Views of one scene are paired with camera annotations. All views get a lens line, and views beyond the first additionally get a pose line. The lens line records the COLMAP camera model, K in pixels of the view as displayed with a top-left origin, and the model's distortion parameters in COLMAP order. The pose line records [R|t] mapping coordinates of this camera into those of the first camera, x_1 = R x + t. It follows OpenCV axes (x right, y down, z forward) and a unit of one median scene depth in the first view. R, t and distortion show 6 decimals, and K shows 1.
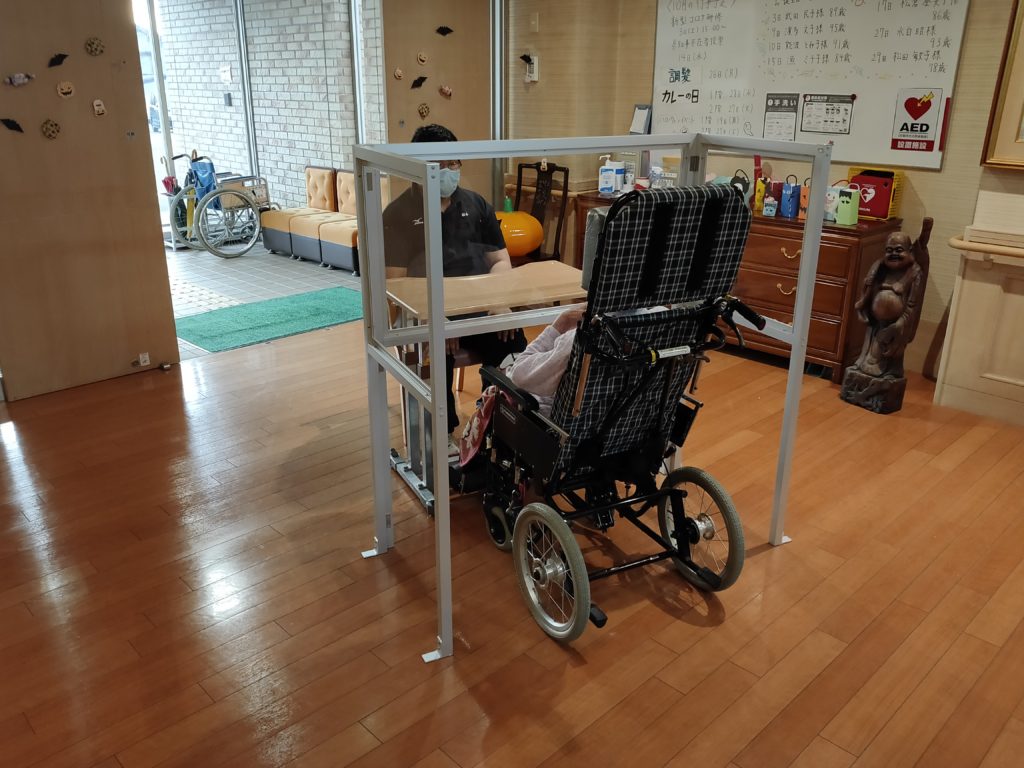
lens RADIAL K [[837.2, 0, 518.7], [0, 837.2, 385.2], [0, 0, 1]] dist [0.167180, -0.342479]
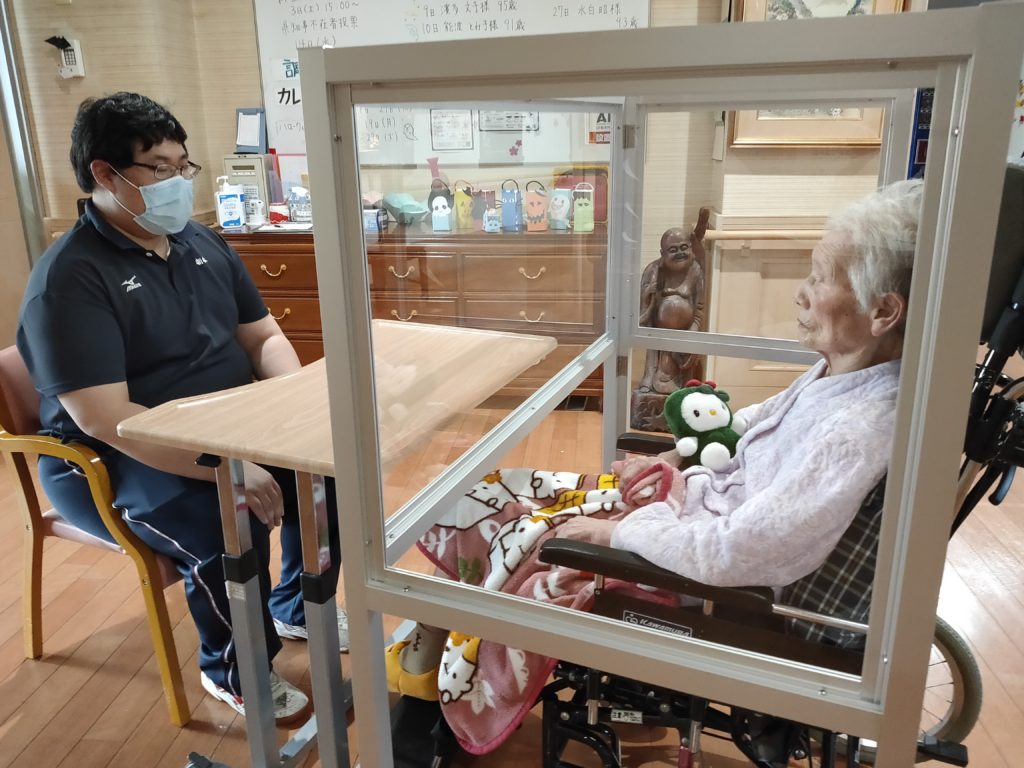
lens RADIAL K [[839.3, 0, 512.0], [0, 839.3, 384.0], [0, 0, 1]] dist [0.066681, -0.104867]
pose [[0.771809, -0.207460, 0.601058, -0.171518], [0.239513, 0.970506, 0.027423, -0.064078], [-0.589019, 0.122796, 0.798735, 0.312322]]
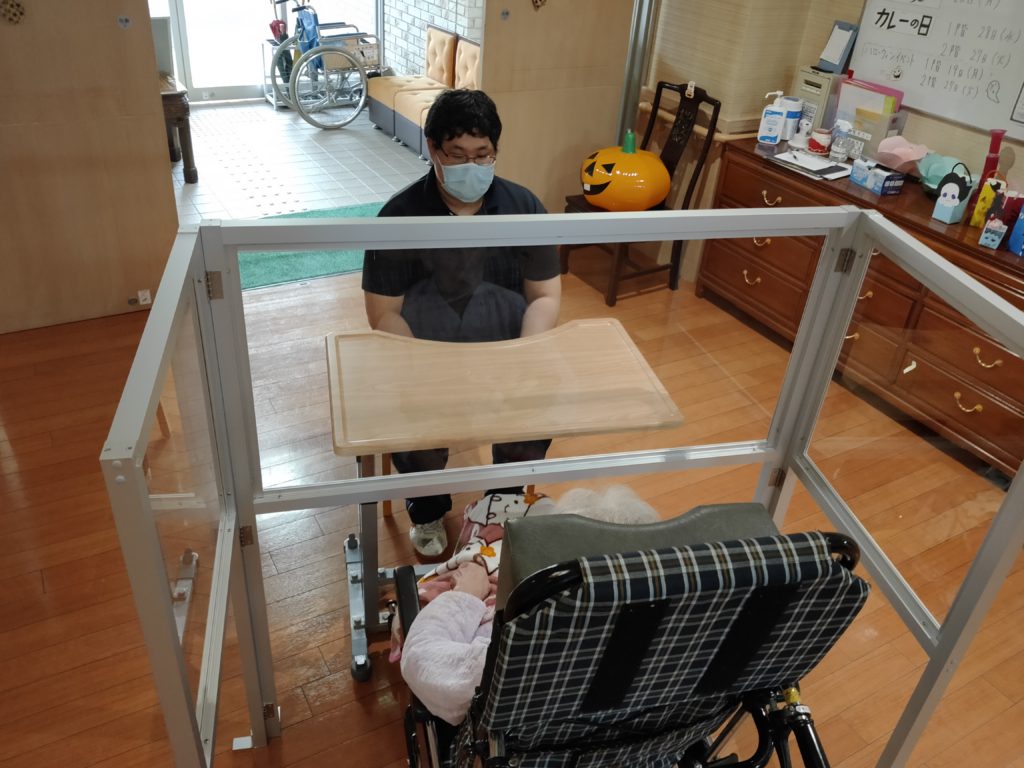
lens RADIAL K [[839.3, 0, 512.0], [0, 839.3, 384.0], [0, 0, 1]] dist [0.066681, -0.104867]
pose [[0.965536, 0.190808, -0.177012, 0.061234], [-0.151585, 0.965113, 0.213490, -0.152299], [0.211572, -0.179300, 0.960775, 0.222415]]
